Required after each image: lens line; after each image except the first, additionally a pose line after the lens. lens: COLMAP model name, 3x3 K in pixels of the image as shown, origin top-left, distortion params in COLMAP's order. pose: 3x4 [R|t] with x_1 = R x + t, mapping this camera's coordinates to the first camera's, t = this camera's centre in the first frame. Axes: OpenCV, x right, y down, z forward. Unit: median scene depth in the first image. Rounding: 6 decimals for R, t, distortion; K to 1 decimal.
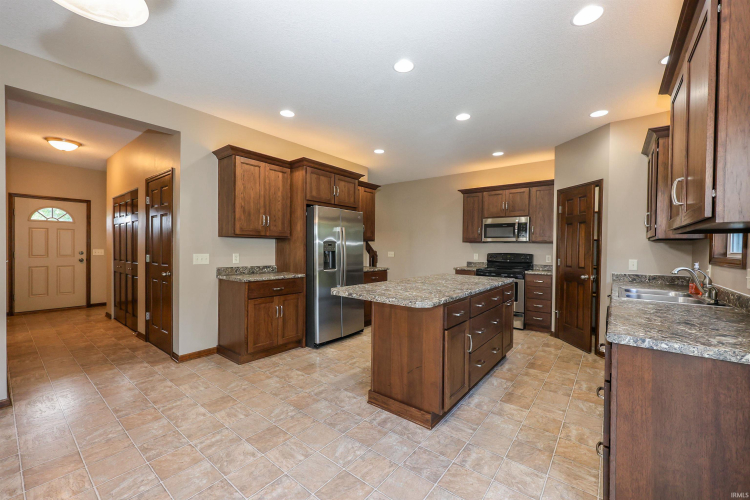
lens RADIAL K [[308.4, 0, 370.0], [0, 308.4, 250.0], [0, 0, 1]] dist [0.007858, -0.000123]
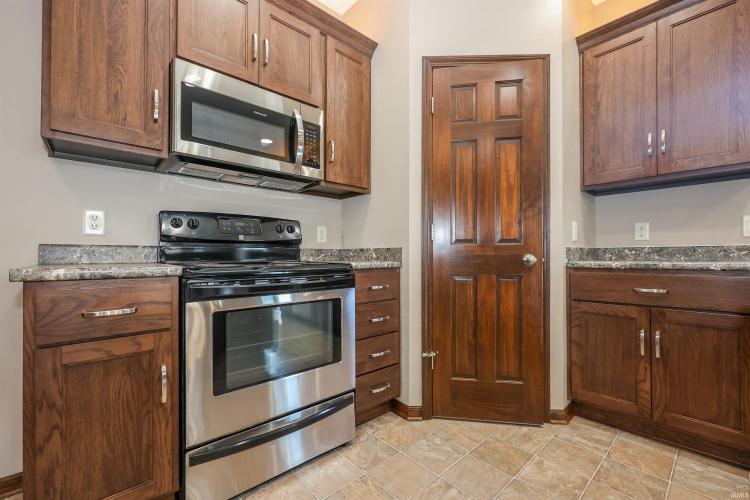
lens RADIAL K [[308.4, 0, 374.2], [0, 308.4, 254.1], [0, 0, 1]] dist [0.007858, -0.000123]
pose [[0.157441, -0.012705, 0.987447, 0.225231], [0.015565, 0.999825, 0.010383, 0.072730], [-0.987406, 0.013734, 0.157611, 1.191409]]
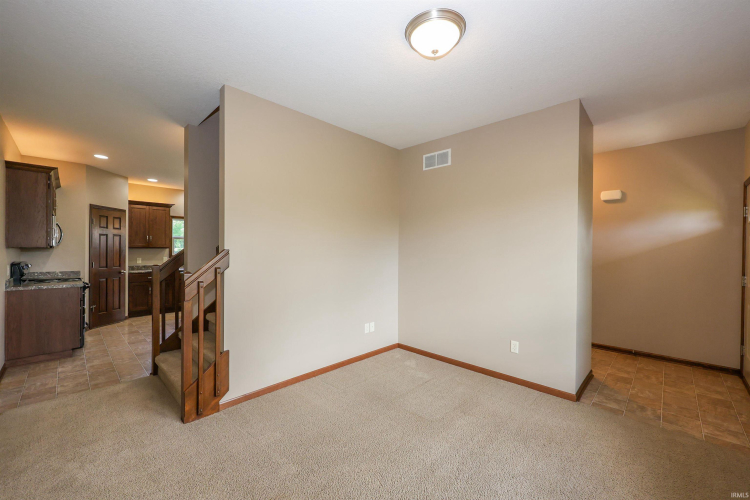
lens RADIAL K [[308.4, 0, 377.6], [0, 308.4, 249.5], [0, 0, 1]] dist [0.007858, -0.000123]
pose [[-0.992940, -0.012871, 0.117913, -0.759256], [-0.010607, 0.999748, 0.019809, -0.068503], [-0.118138, 0.018418, -0.992826, 2.455749]]
